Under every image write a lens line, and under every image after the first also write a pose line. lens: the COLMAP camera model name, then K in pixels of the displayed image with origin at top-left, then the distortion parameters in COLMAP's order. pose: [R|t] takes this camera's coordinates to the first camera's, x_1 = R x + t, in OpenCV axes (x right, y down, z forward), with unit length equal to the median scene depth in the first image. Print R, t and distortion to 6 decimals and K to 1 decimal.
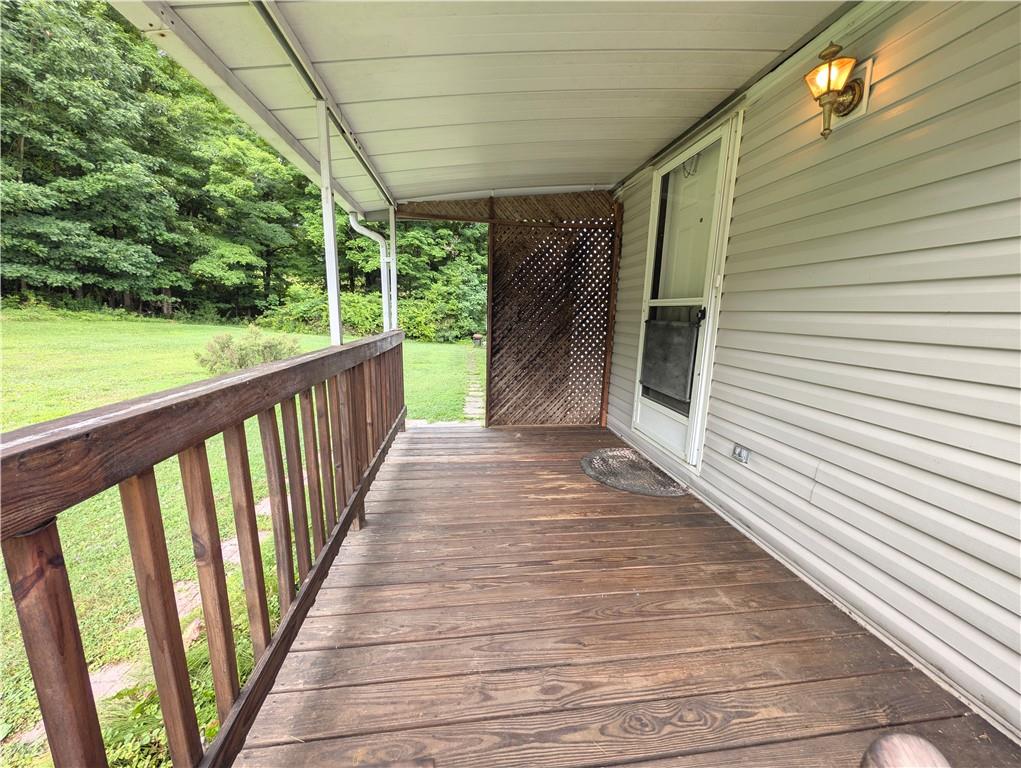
lens RADIAL K [[394.6, 0, 510.9], [0, 394.6, 388.2], [0, 0, 1]] dist [0.002514, 0.000275]
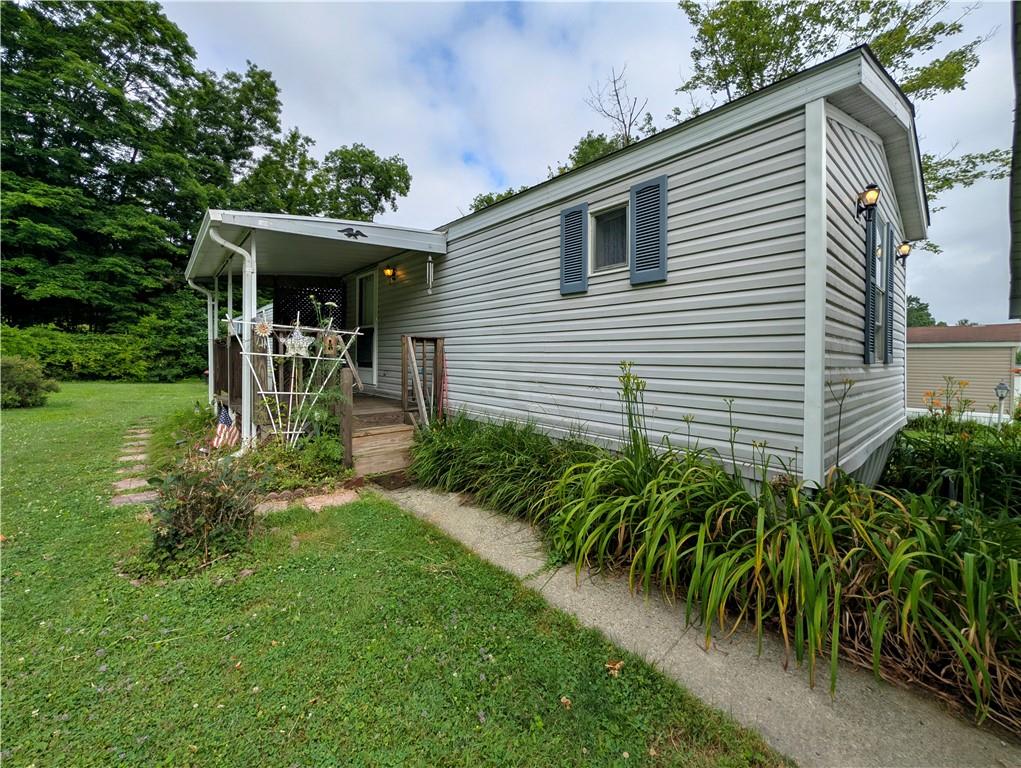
lens RADIAL K [[394.6, 0, 544.0], [0, 394.6, 351.7], [0, 0, 1]] dist [0.002514, 0.000275]
pose [[0.791661, -0.015744, 0.610758, -0.029830], [0.131152, 0.980743, -0.144717, 0.056710], [-0.596718, 0.194669, 0.778480, -0.202794]]
